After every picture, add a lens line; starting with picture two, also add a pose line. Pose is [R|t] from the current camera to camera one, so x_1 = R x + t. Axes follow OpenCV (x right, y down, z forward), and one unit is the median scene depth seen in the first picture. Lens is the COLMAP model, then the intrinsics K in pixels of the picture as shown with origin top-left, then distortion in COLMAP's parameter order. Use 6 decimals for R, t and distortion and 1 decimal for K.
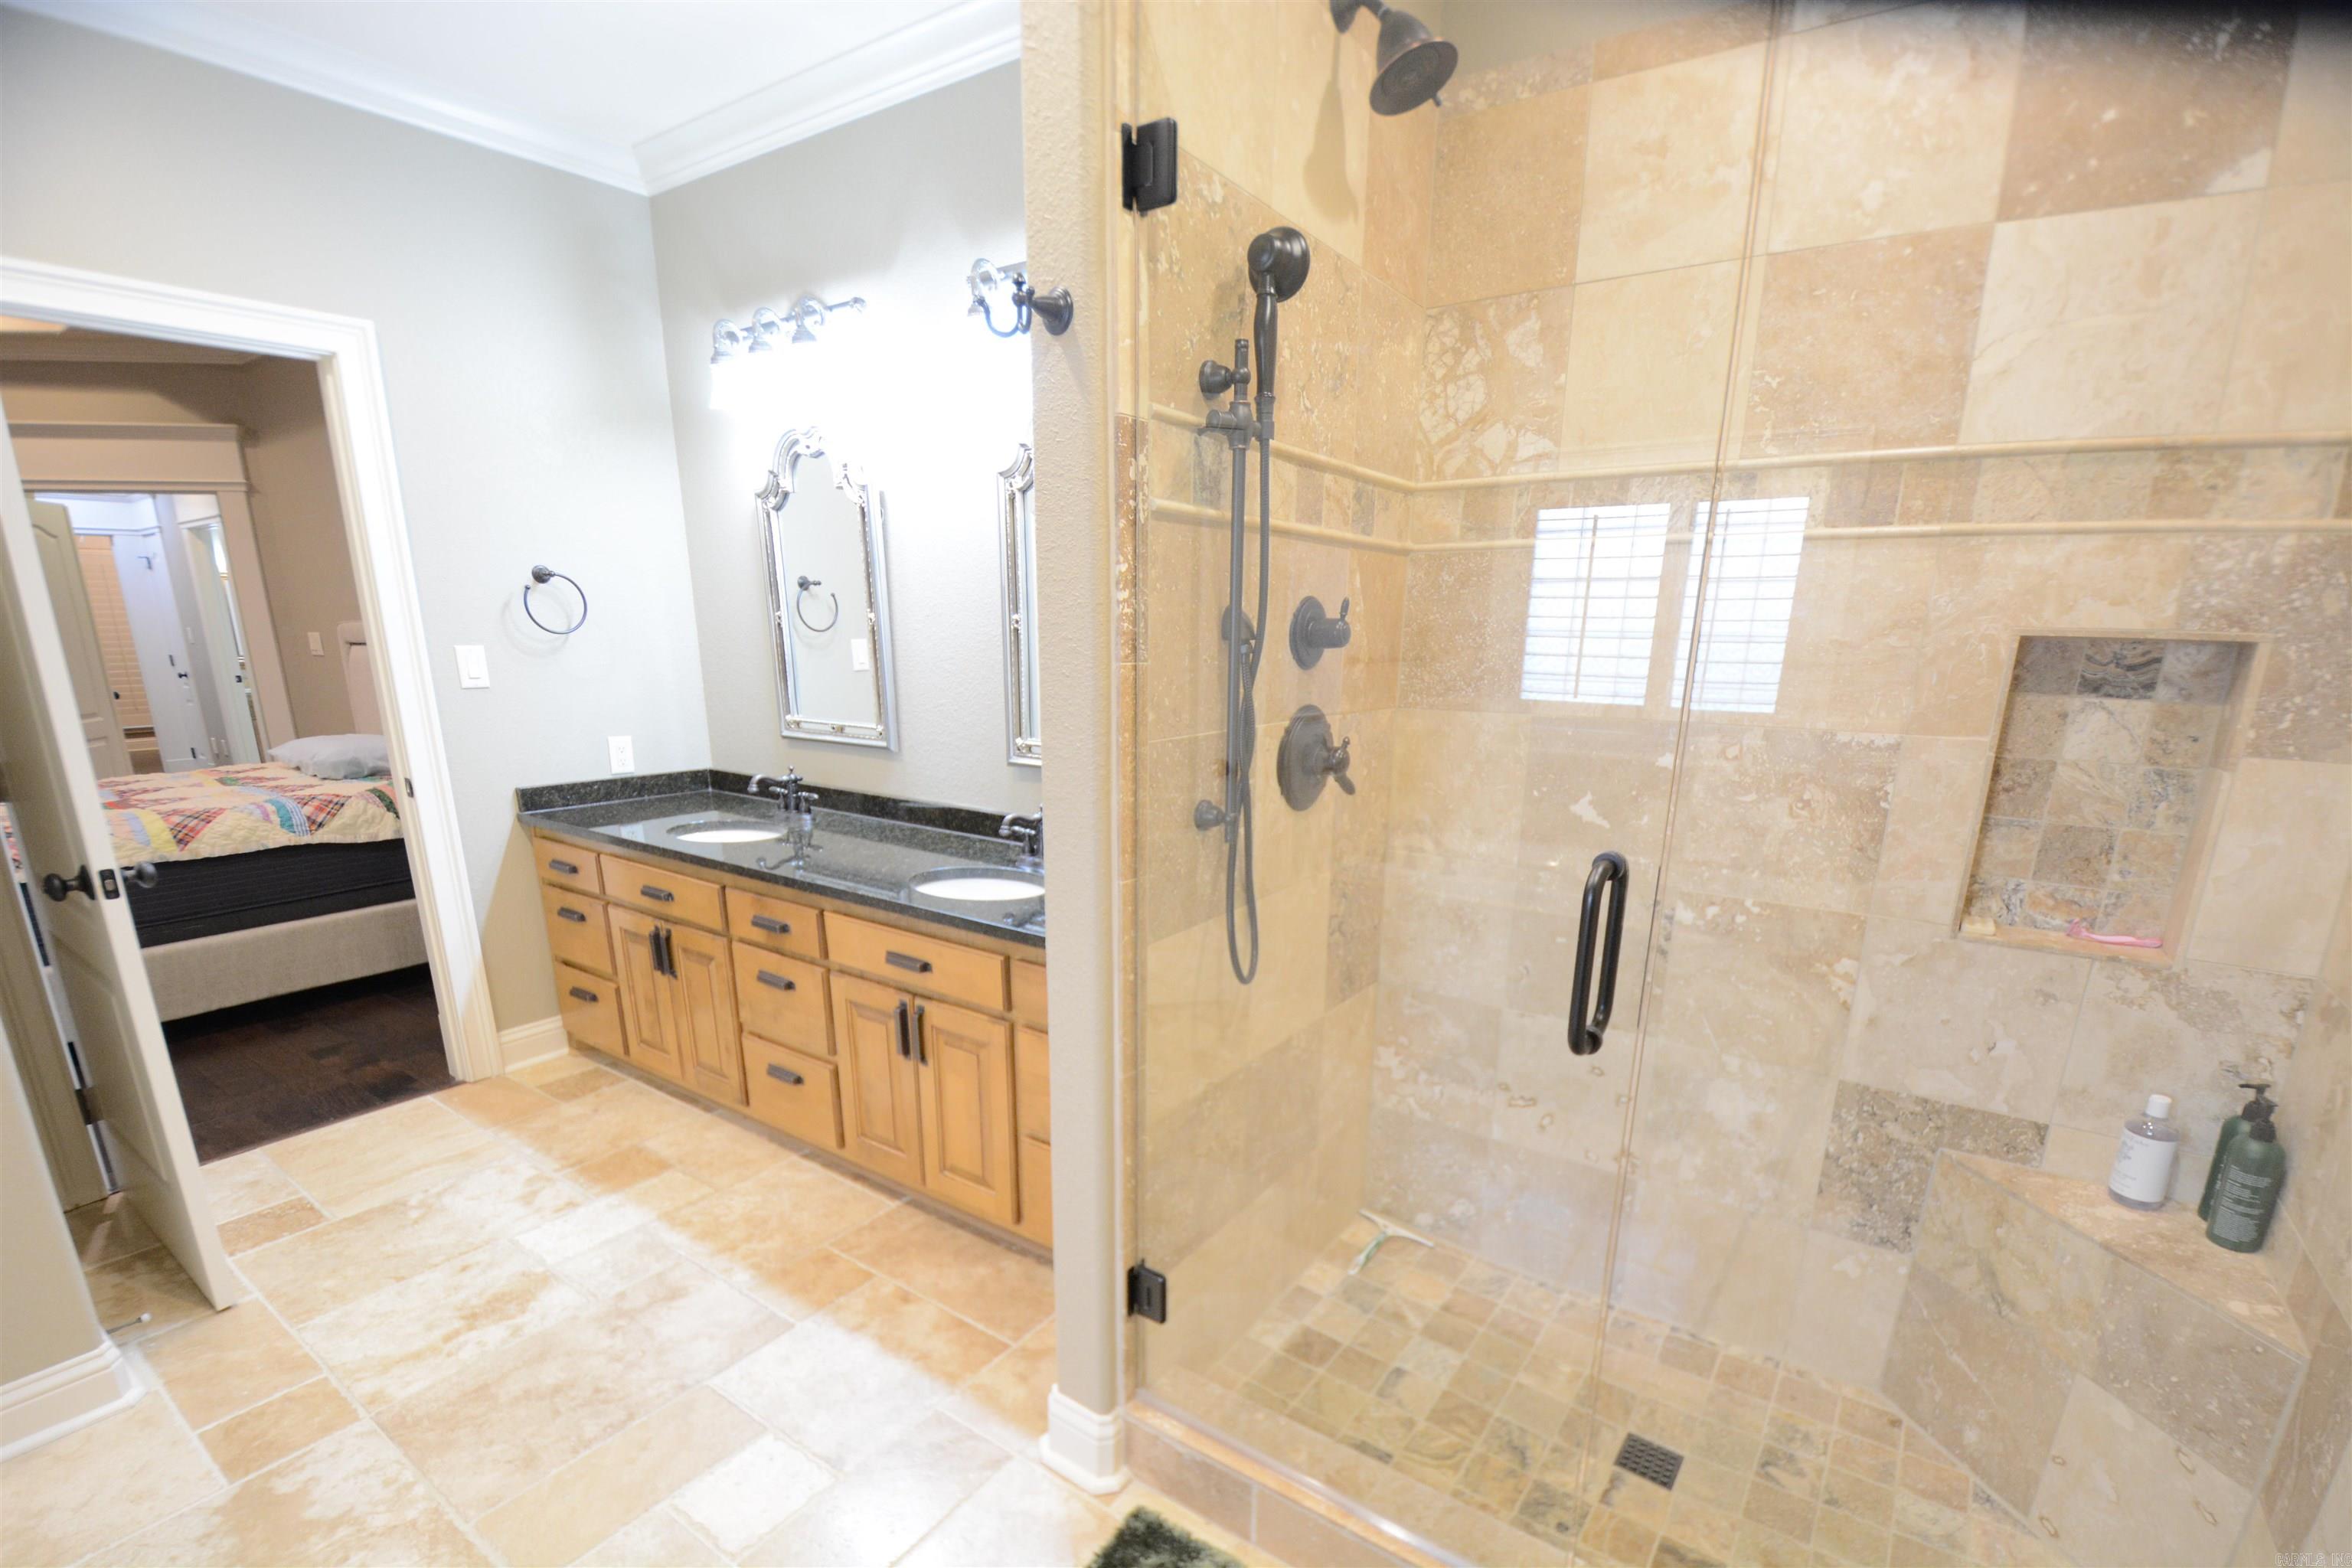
lens RADIAL K [[1030.4, 0, 1173.6], [0, 1030.4, 915.2], [0, 0, 1]] dist [0.018592, -0.022393]
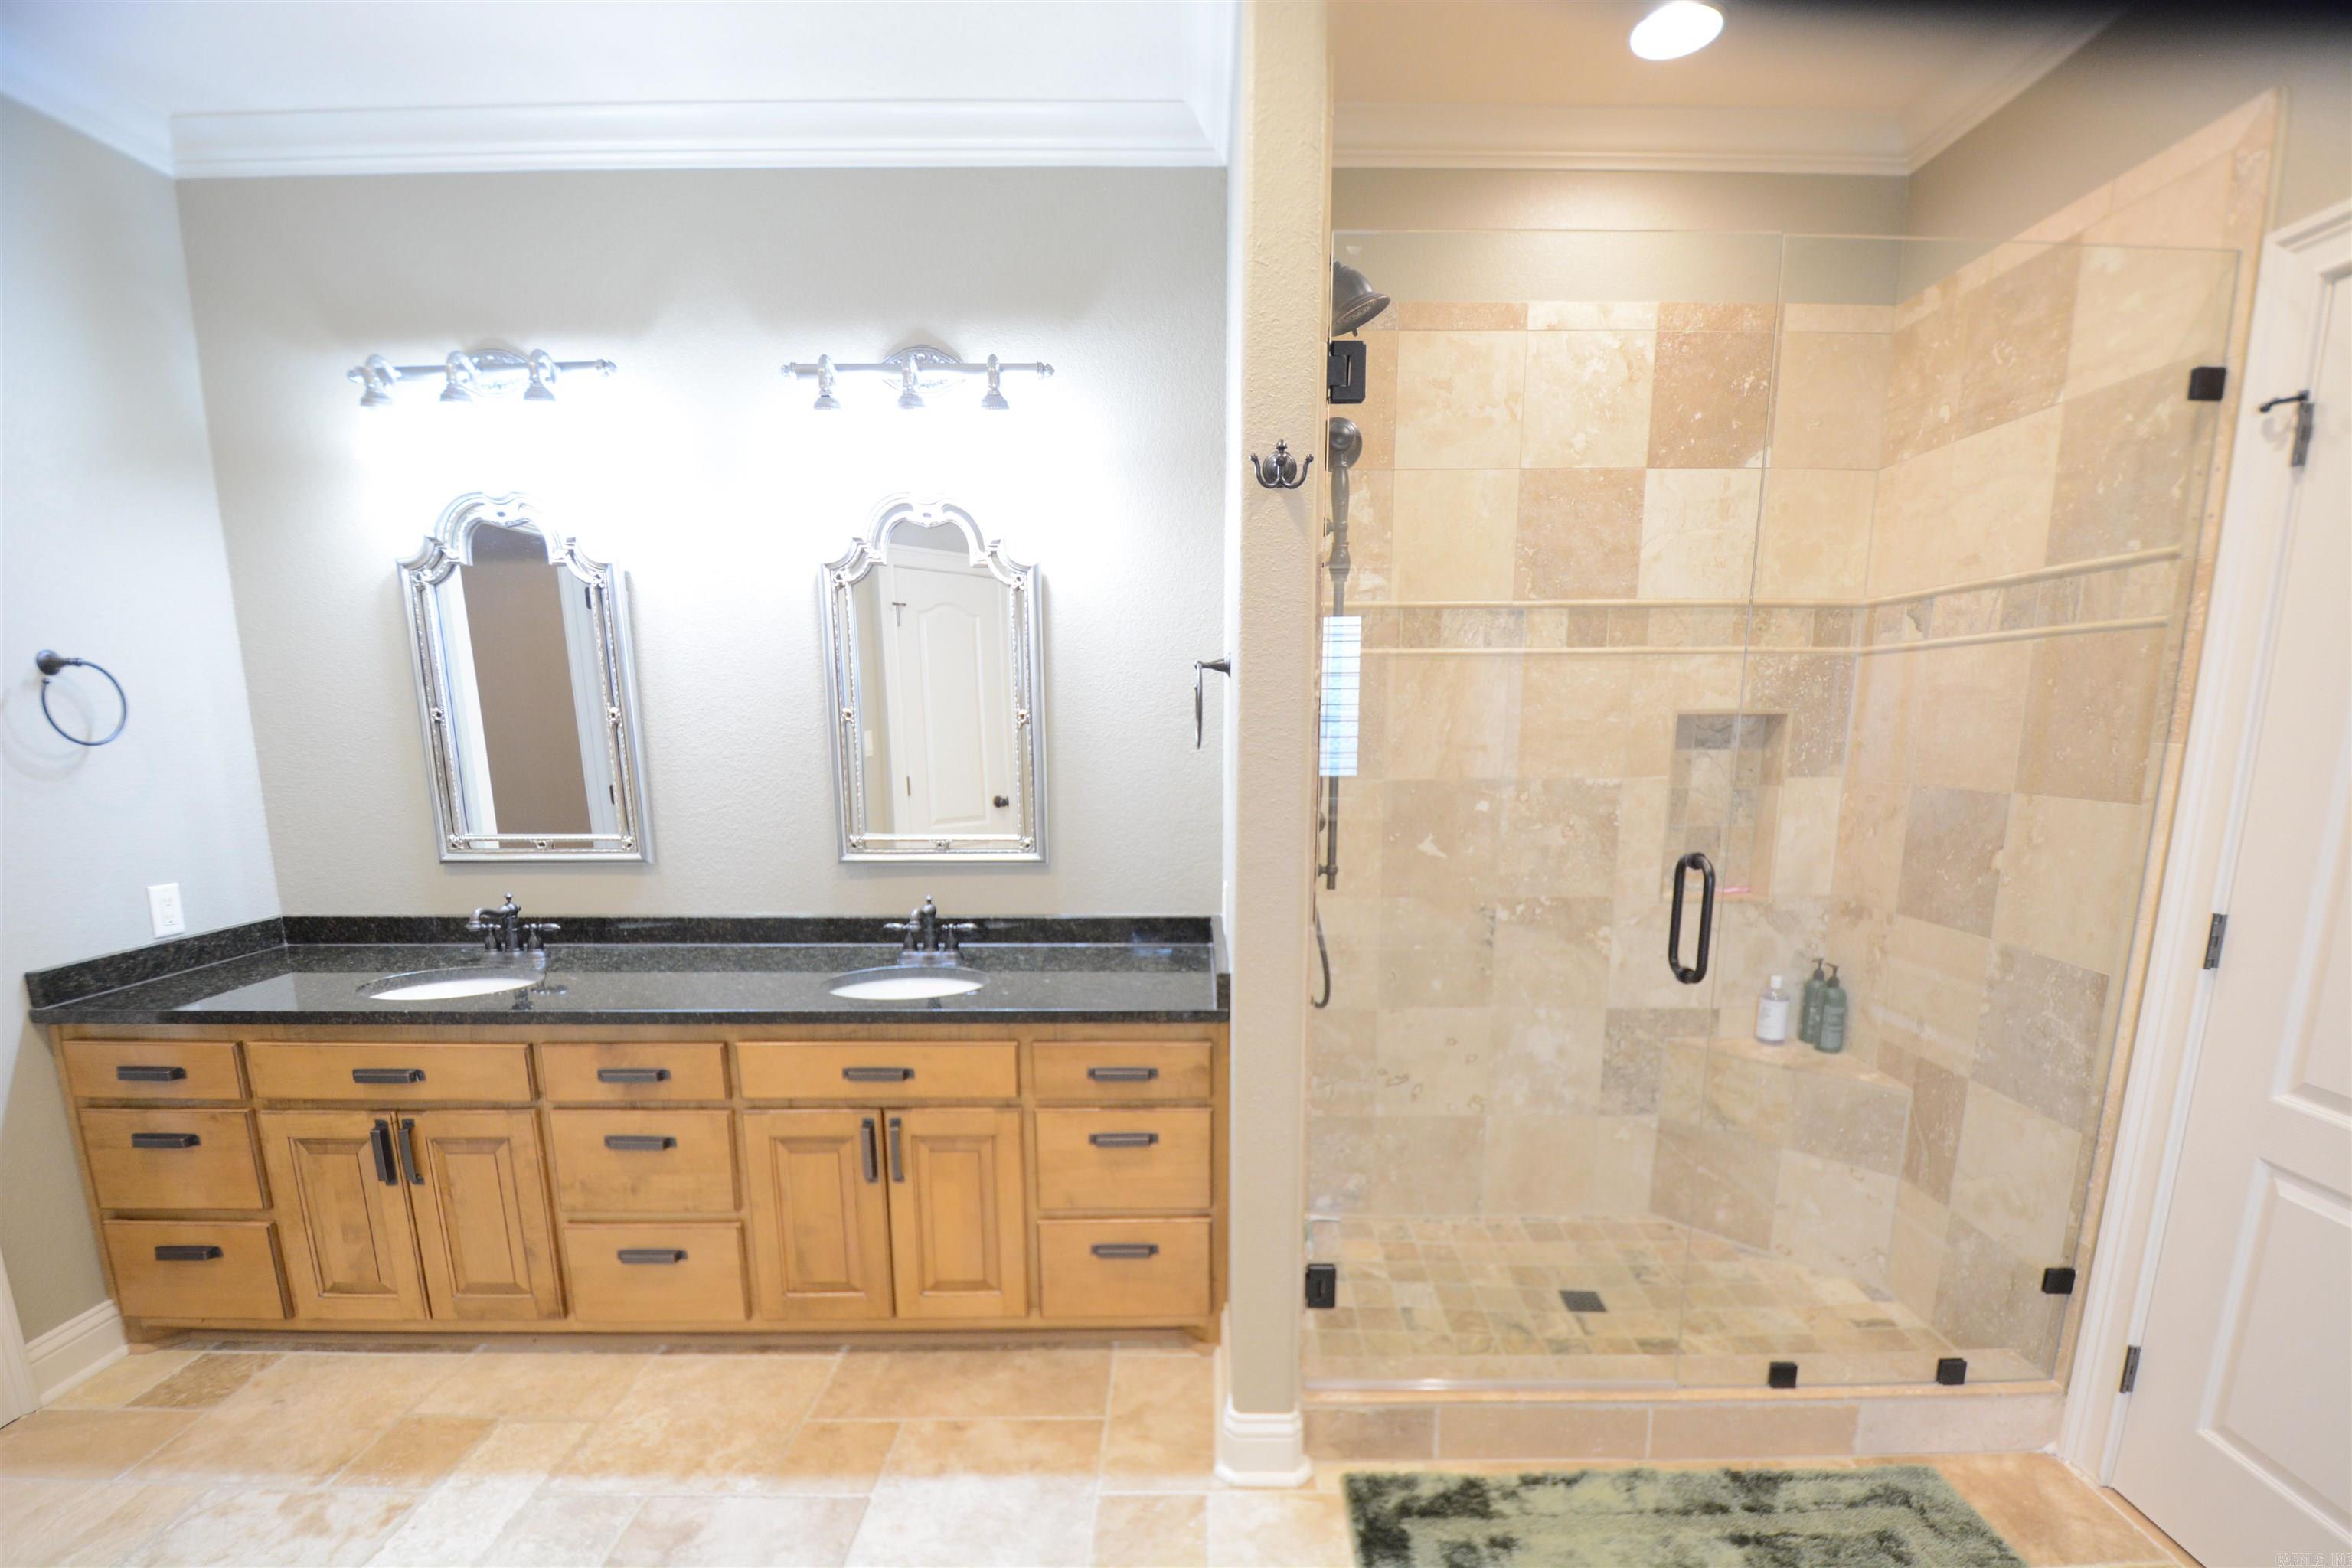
lens RADIAL K [[1030.4, 0, 1208.9], [0, 1030.4, 915.1], [0, 0, 1]] dist [0.018592, -0.022393]
pose [[0.825577, -0.122244, 0.550890, -0.623328], [0.164602, 0.985966, -0.027888, -0.026157], [-0.539749, 0.113701, 0.834112, 0.052067]]
